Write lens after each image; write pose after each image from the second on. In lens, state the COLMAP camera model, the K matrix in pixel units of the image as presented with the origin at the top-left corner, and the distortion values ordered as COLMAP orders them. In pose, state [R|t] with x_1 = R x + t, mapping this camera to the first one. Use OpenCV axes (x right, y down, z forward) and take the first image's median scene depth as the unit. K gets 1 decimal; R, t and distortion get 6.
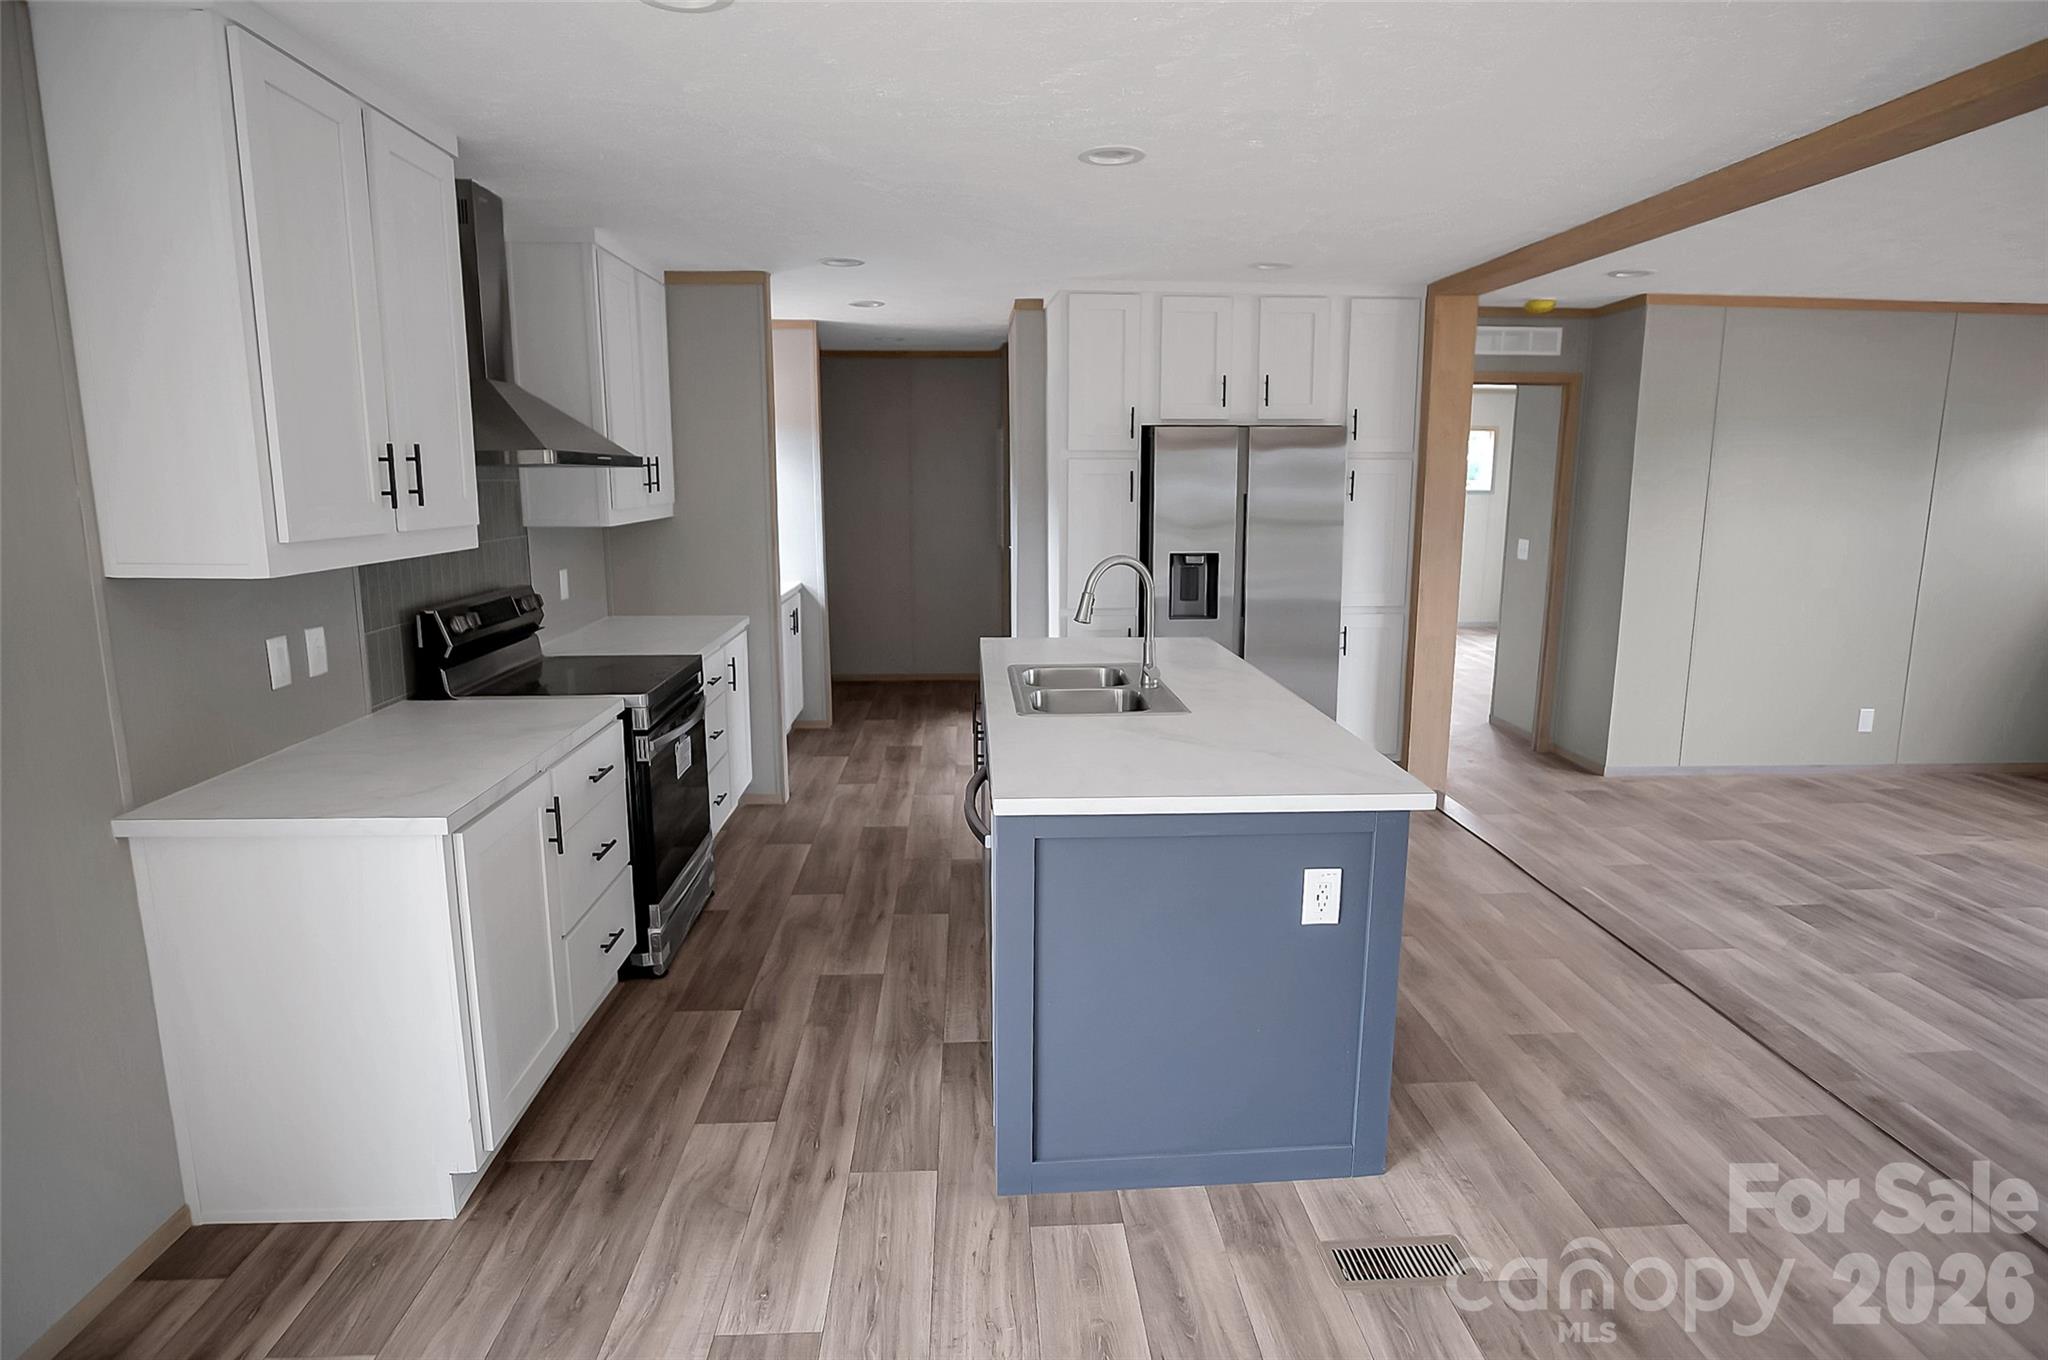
lens RADIAL K [[1135.6, 0, 1024.0], [0, 1135.6, 680.0], [0, 0, 1]] dist [-0.029666, 0.000220]
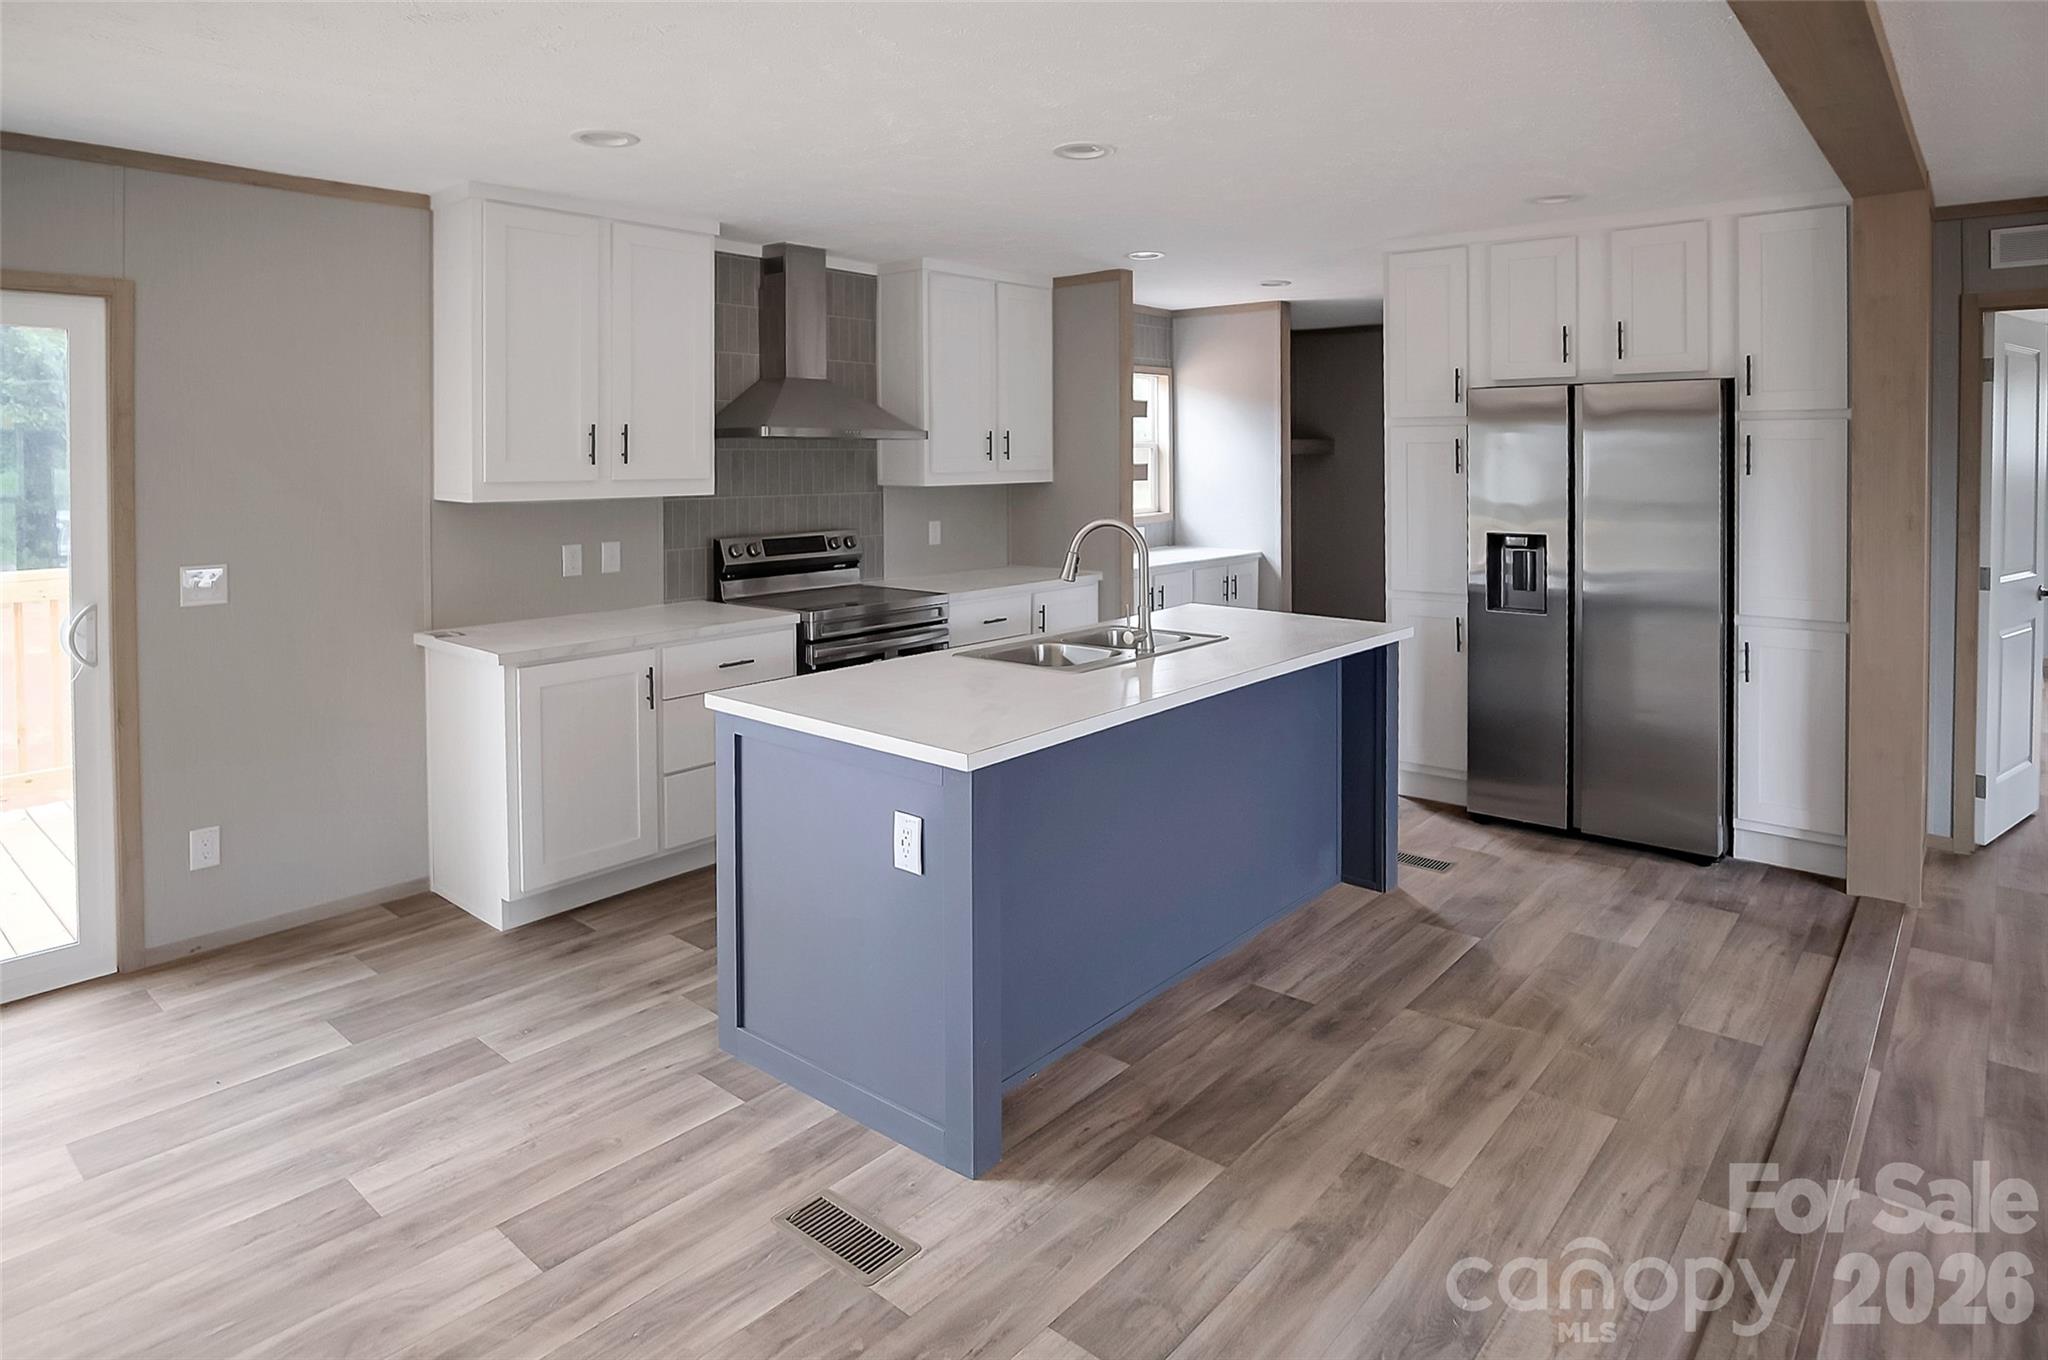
lens RADIAL K [[1172.0, 0, 1029.9], [0, 1172.0, 470.3], [0, 0, 1]] dist [-0.021475, -0.001650]
pose [[0.720636, 0.006755, -0.693281, 0.811692], [-0.119103, 0.986293, -0.114193, -0.026105], [0.683007, 0.164863, 0.711563, 0.205634]]
